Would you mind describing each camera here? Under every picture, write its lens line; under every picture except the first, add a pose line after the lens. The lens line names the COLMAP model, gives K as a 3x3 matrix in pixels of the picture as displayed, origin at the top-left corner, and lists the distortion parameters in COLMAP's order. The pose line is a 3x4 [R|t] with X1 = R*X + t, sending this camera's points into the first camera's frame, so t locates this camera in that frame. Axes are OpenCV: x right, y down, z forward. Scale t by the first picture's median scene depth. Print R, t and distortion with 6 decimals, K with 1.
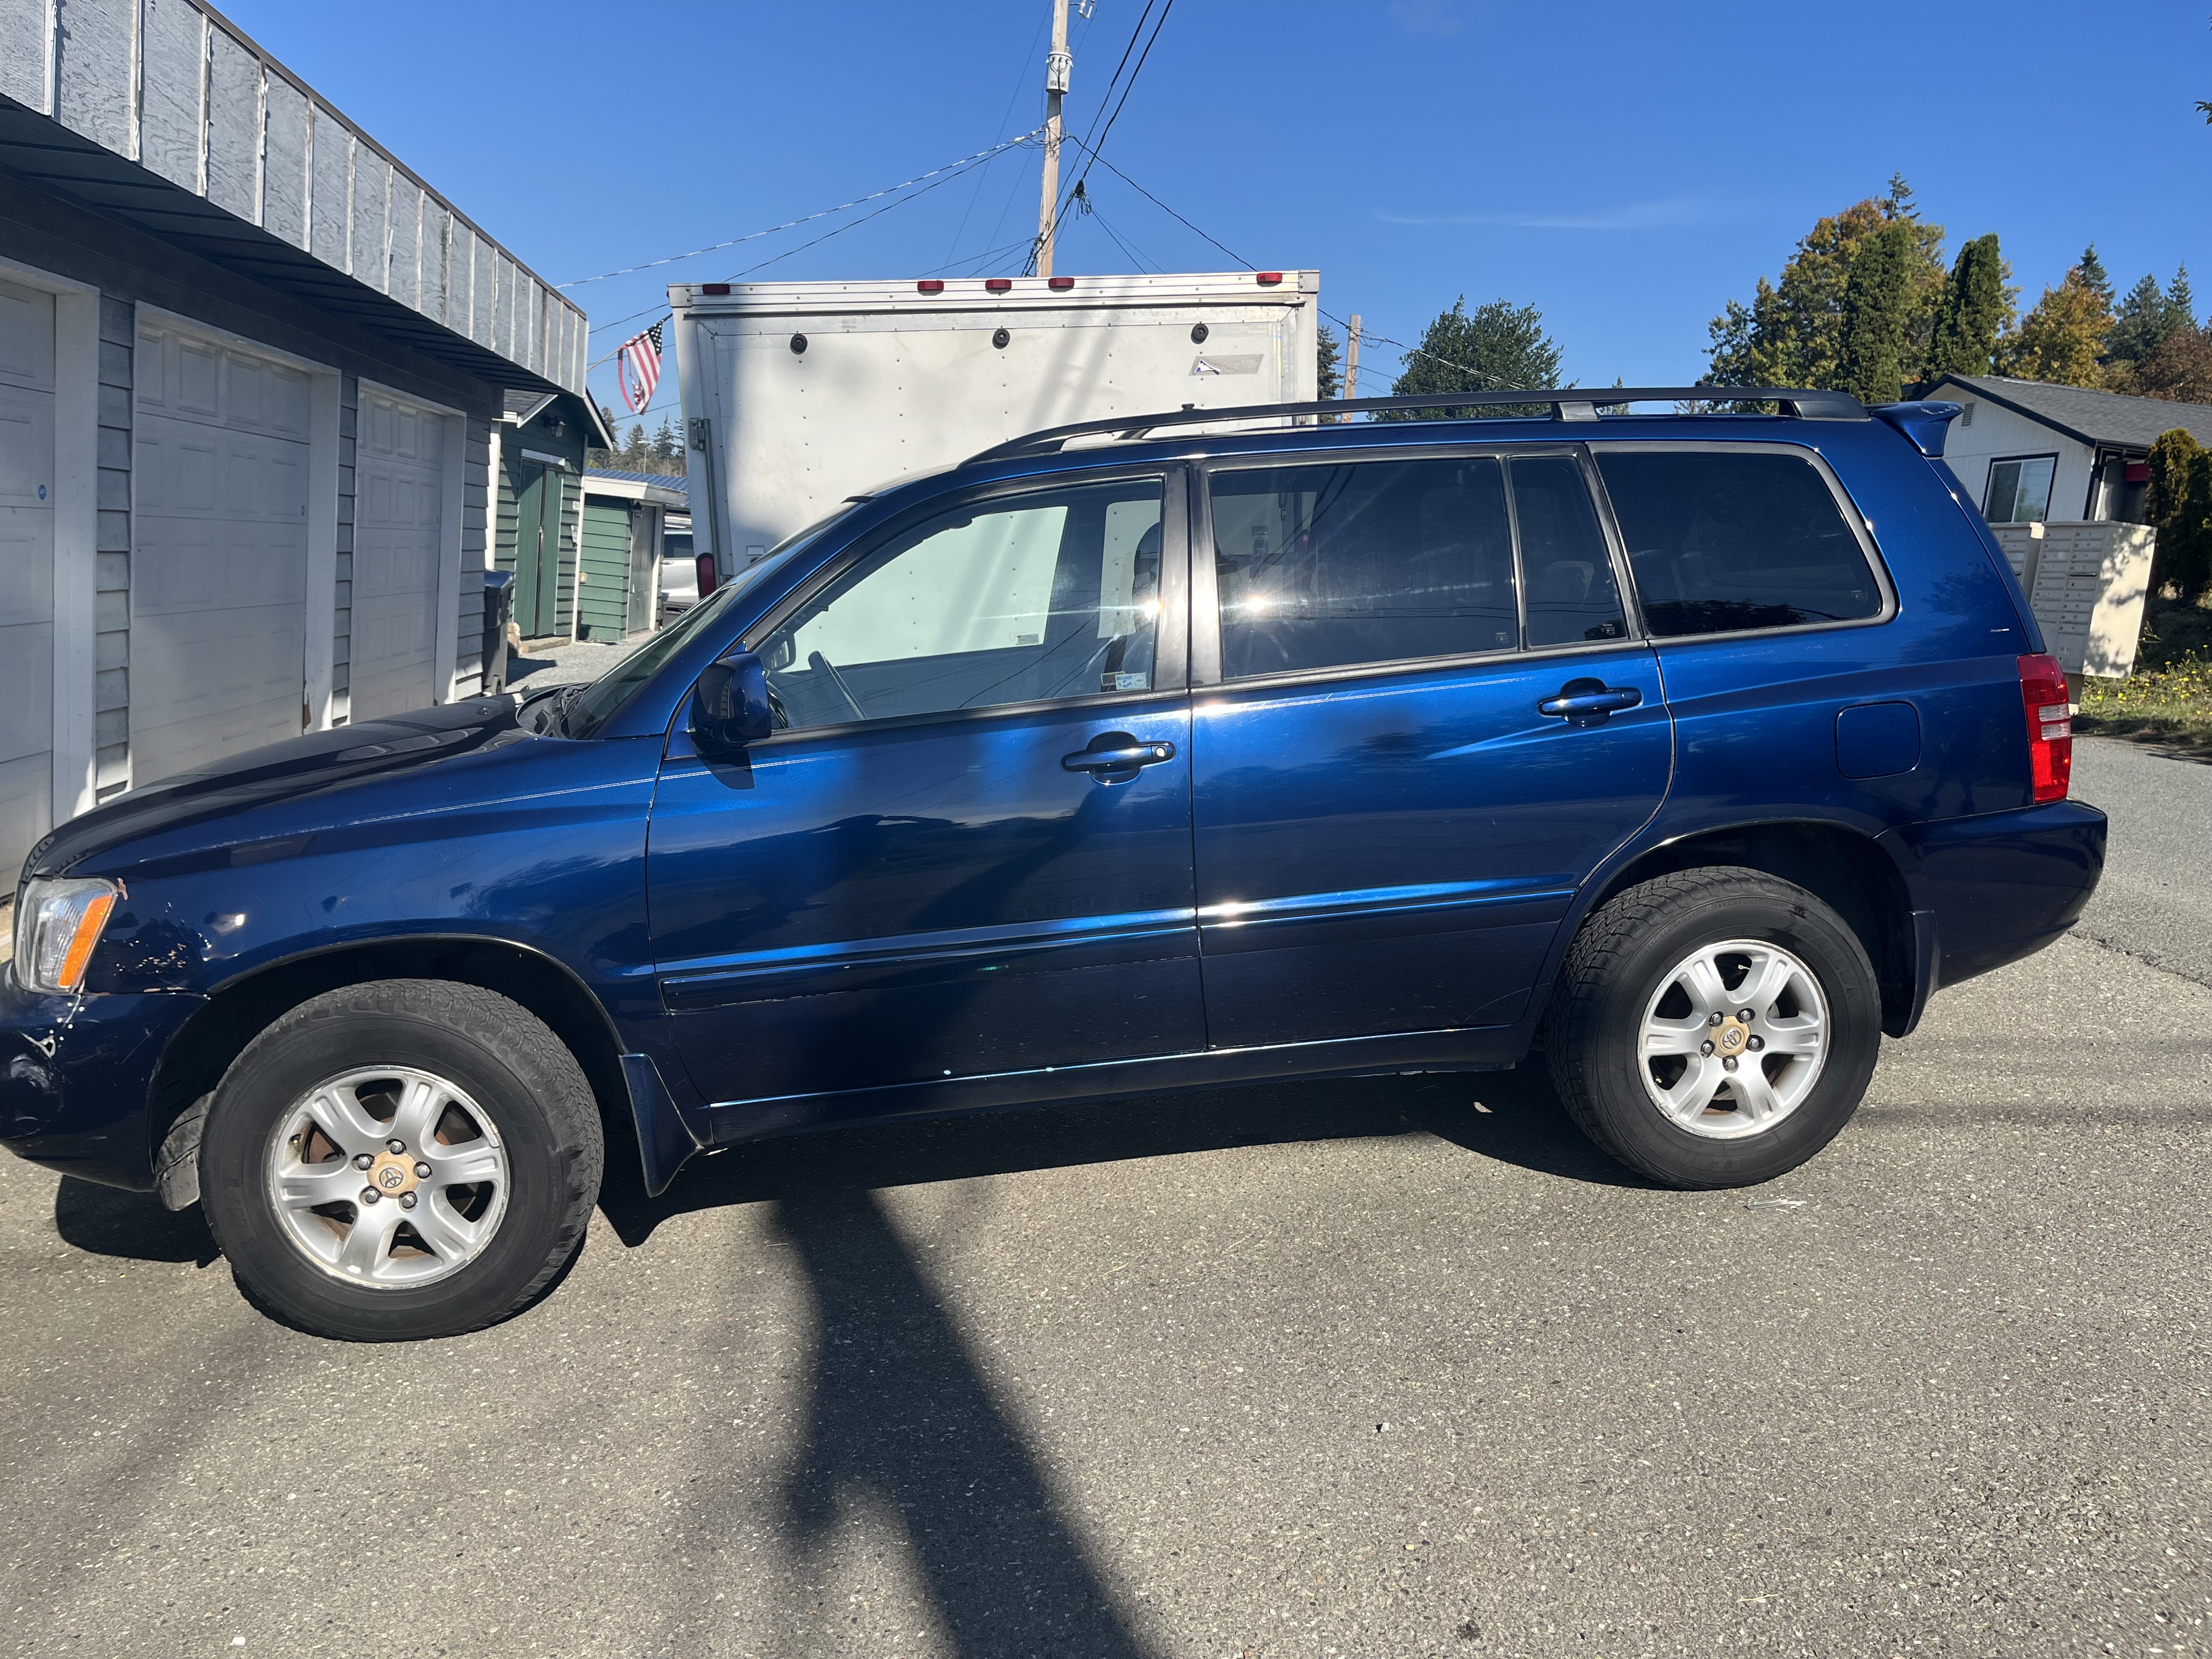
lens RADIAL K [[1666.7, 0, 1106.0], [0, 1666.7, 829.5], [0, 0, 1]] dist [0.089950, -0.109167]
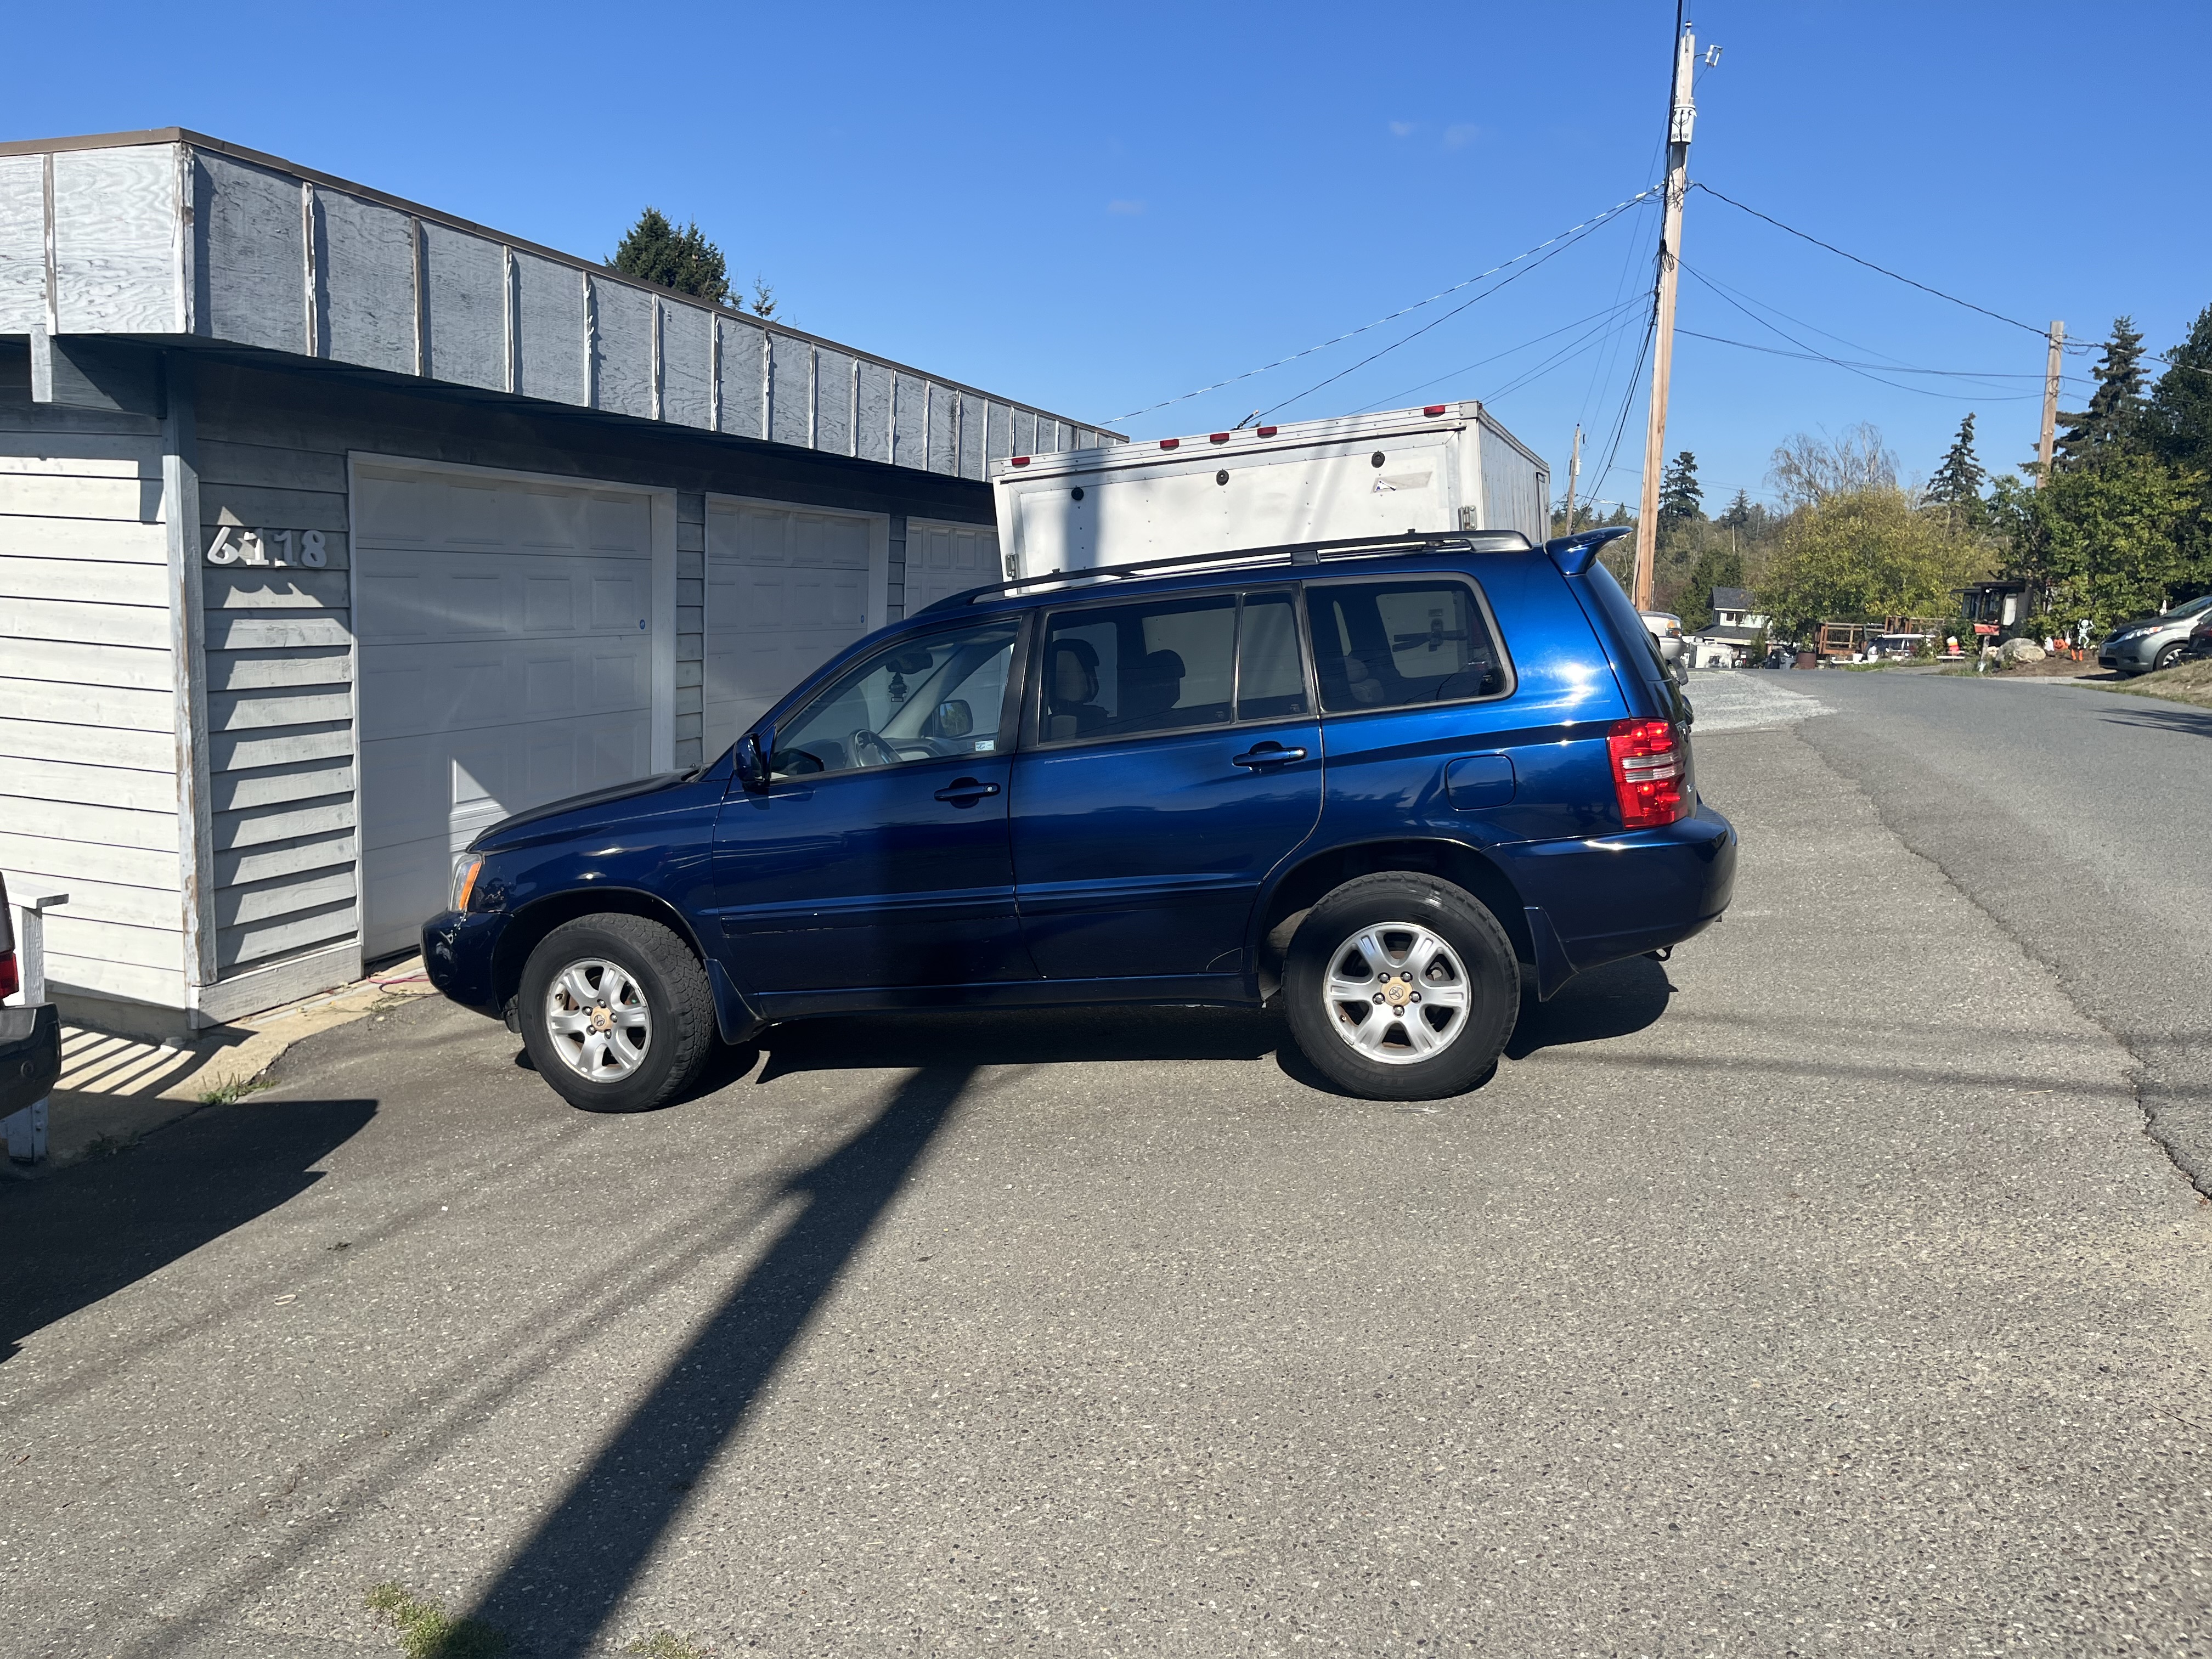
lens RADIAL K [[1666.7, 0, 1106.0], [0, 1666.7, 829.5], [0, 0, 1]] dist [0.089950, -0.109167]
pose [[0.911444, 0.011239, -0.411271, 0.417934], [-0.023714, 0.999400, -0.025243, 0.016205], [0.410741, 0.032761, 0.911163, -0.223888]]
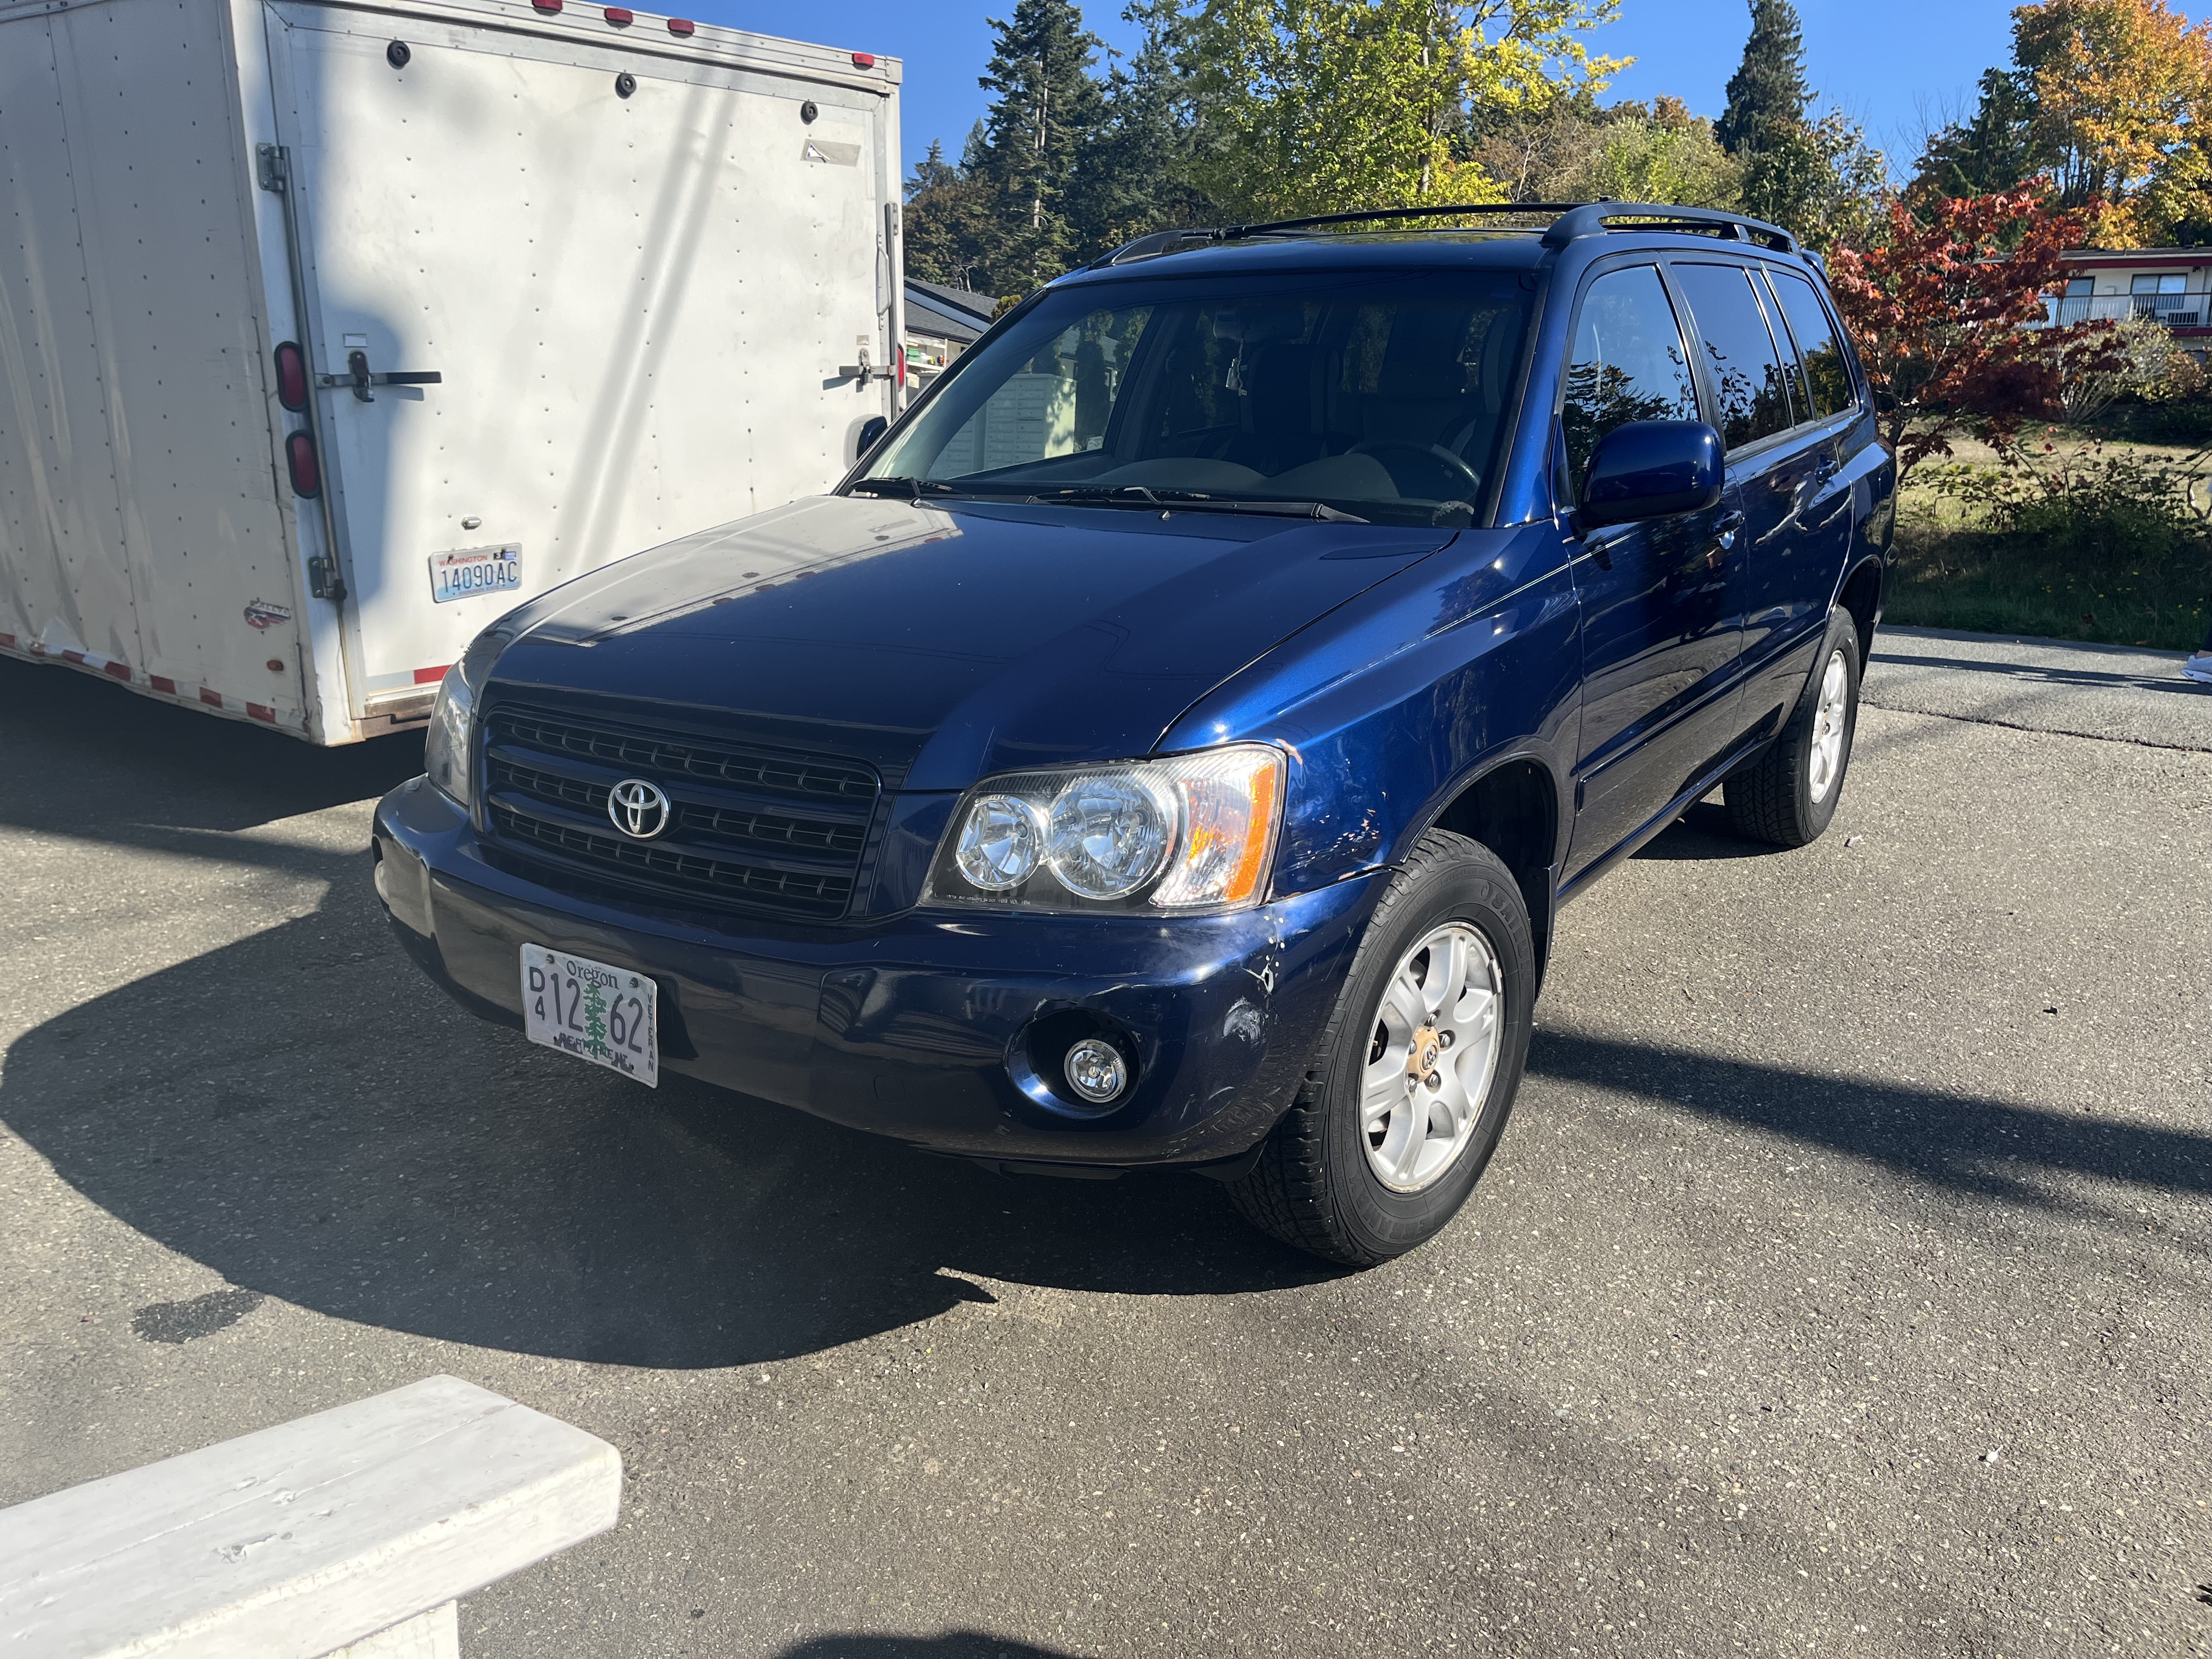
lens RADIAL K [[1666.7, 0, 1106.0], [0, 1666.7, 829.5], [0, 0, 1]] dist [0.089950, -0.109167]
pose [[0.690312, -0.167959, 0.703747, -0.576184], [0.111154, 0.985754, 0.126232, -0.016112], [-0.714923, -0.008916, 0.699147, 0.274305]]
